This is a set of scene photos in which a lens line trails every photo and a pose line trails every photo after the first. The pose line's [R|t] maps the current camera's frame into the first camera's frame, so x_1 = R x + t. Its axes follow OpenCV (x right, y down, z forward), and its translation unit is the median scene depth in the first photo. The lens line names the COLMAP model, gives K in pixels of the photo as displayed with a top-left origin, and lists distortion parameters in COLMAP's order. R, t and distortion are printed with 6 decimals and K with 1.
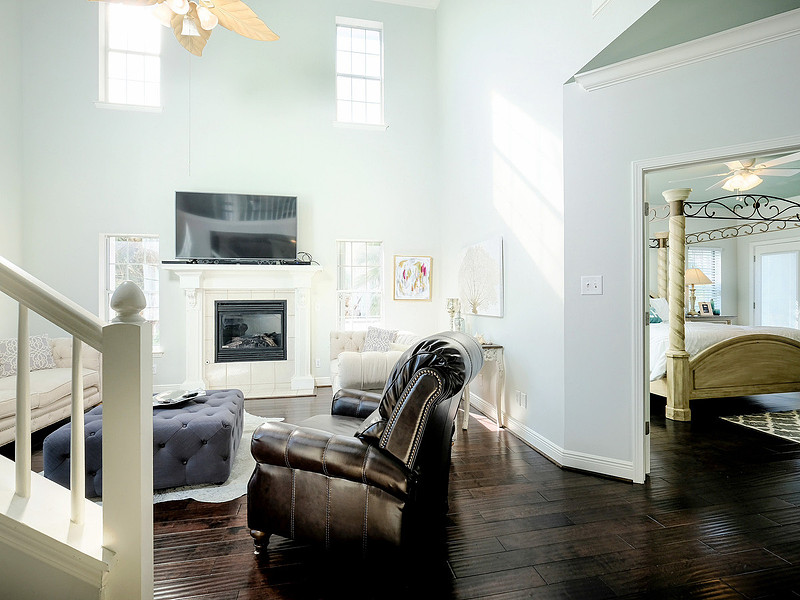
lens RADIAL K [[400.2, 0, 398.4], [0, 400.2, 299.5], [0, 0, 1]] dist [0.005468, -0.000897]
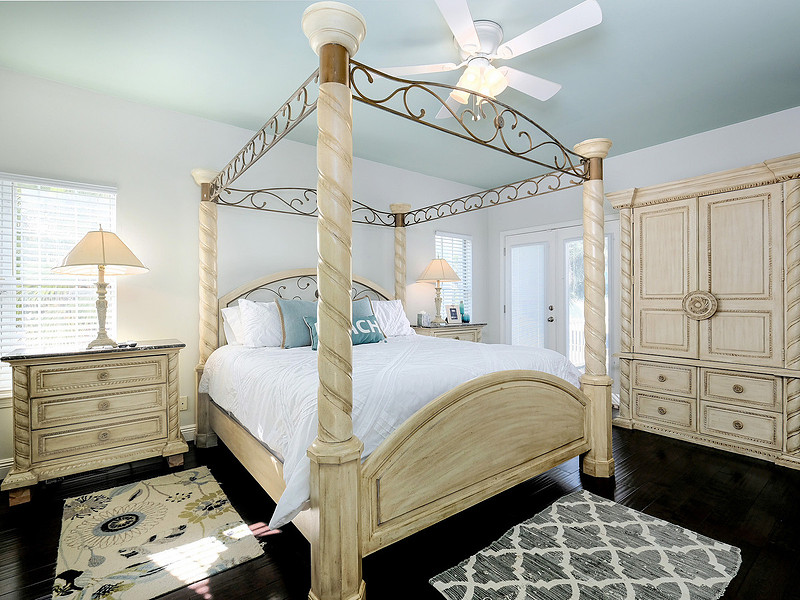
lens RADIAL K [[400.2, 0, 399.5], [0, 400.2, 300.1], [0, 0, 1]] dist [0.005468, -0.000897]
pose [[0.898133, -0.002352, 0.439717, 0.452140], [0.002780, 0.999996, -0.000330, -0.004718], [-0.439714, 0.001519, 0.898136, 0.489020]]
